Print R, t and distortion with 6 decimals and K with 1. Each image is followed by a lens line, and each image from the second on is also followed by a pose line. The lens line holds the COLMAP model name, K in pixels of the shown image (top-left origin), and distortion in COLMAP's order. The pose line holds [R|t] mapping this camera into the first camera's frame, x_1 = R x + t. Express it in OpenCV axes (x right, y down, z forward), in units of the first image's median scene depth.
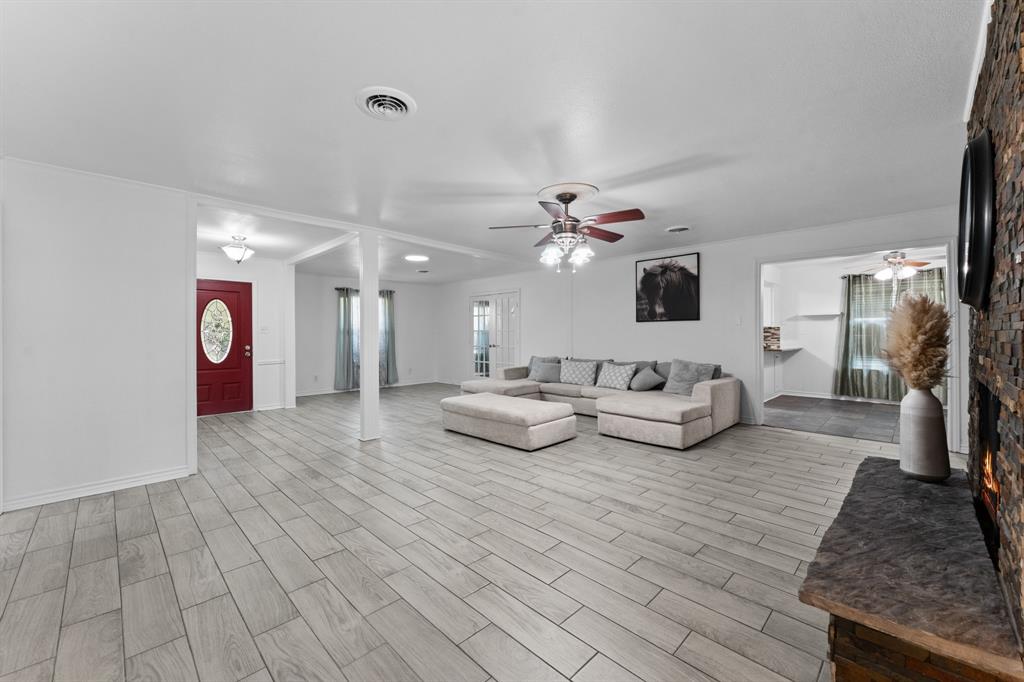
lens RADIAL K [[413.8, 0, 518.8], [0, 413.8, 340.4], [0, 0, 1]] dist [-0.000781, -0.000886]
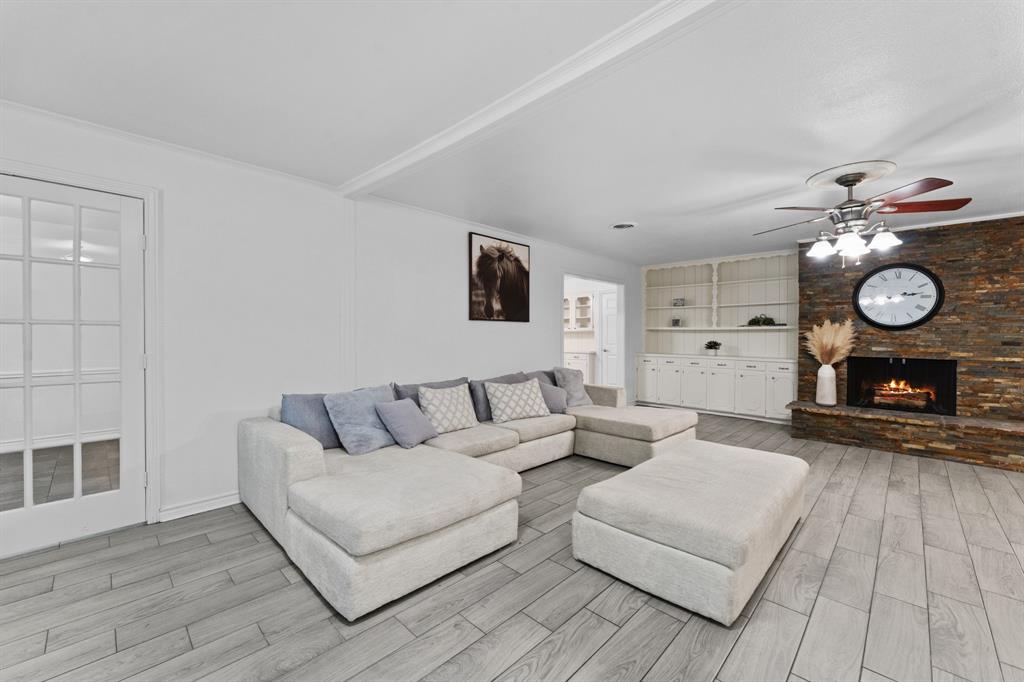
lens RADIAL K [[413.8, 0, 505.8], [0, 413.8, 338.6], [0, 0, 1]] dist [-0.000781, -0.000886]
pose [[-0.007948, -0.000712, 0.999968, -0.674449], [0.012683, 0.999919, 0.000812, -0.021874], [-0.999888, 0.012689, -0.007938, 1.570354]]
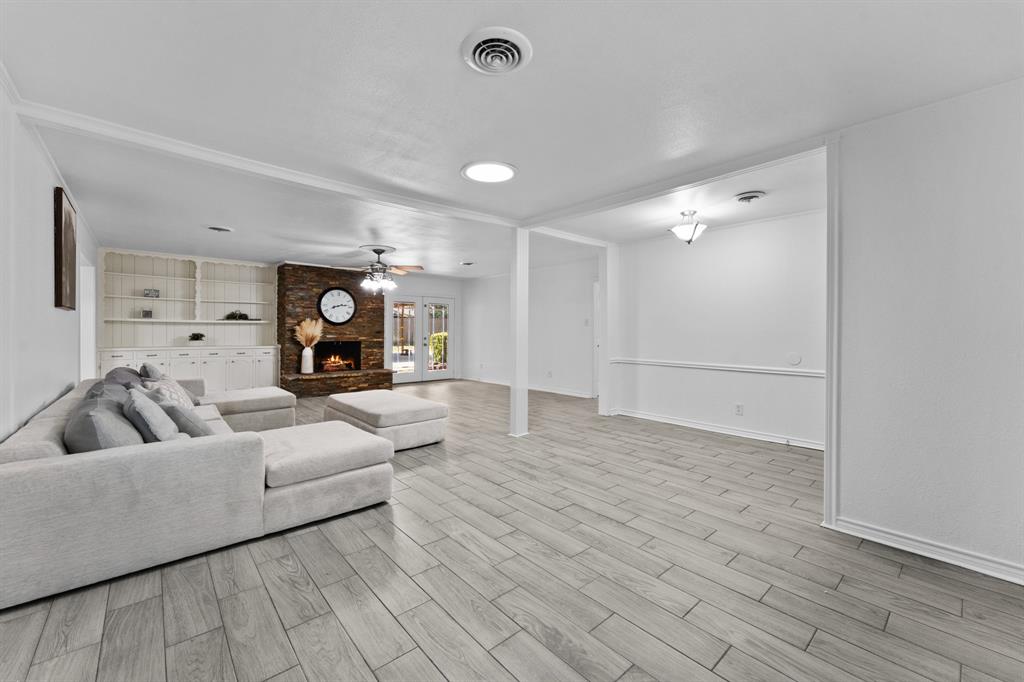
lens RADIAL K [[413.8, 0, 521.9], [0, 413.8, 336.2], [0, 0, 1]] dist [-0.000781, -0.000886]
pose [[-0.999327, 0.000030, 0.036674, -0.496536], [0.001177, 0.999511, 0.031248, -0.040522], [-0.036655, 0.031270, -0.998839, 2.471500]]
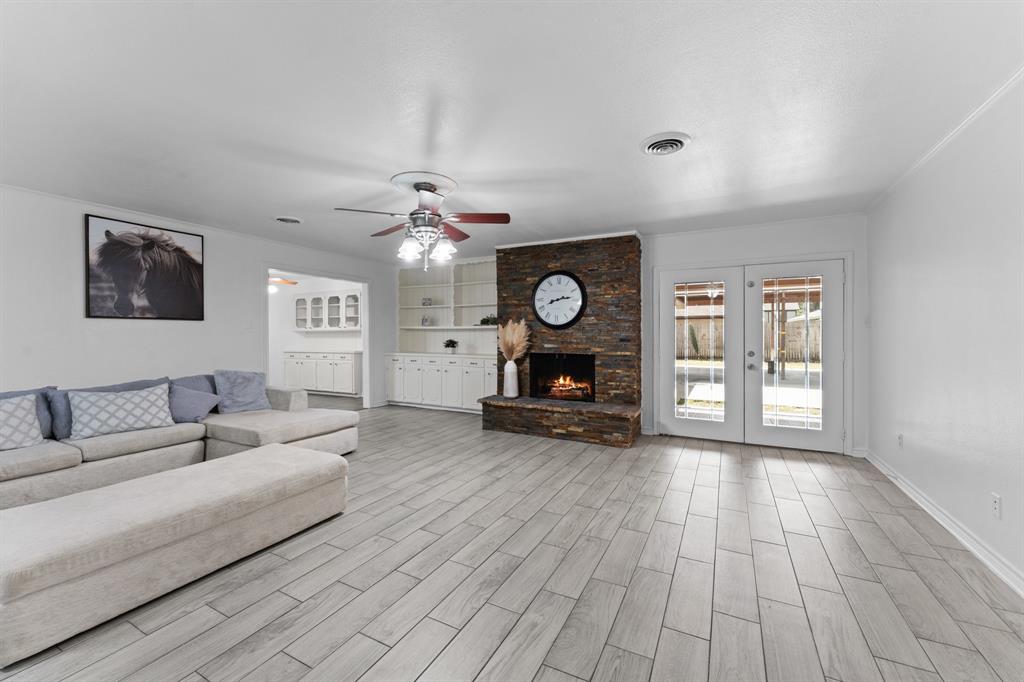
lens RADIAL K [[413.8, 0, 509.3], [0, 413.8, 334.4], [0, 0, 1]] dist [-0.000781, -0.000886]
pose [[-0.293131, 0.007198, 0.956045, -0.742906], [0.018509, 0.999827, -0.001853, -0.014506], [-0.955893, 0.017152, -0.293213, 0.996077]]
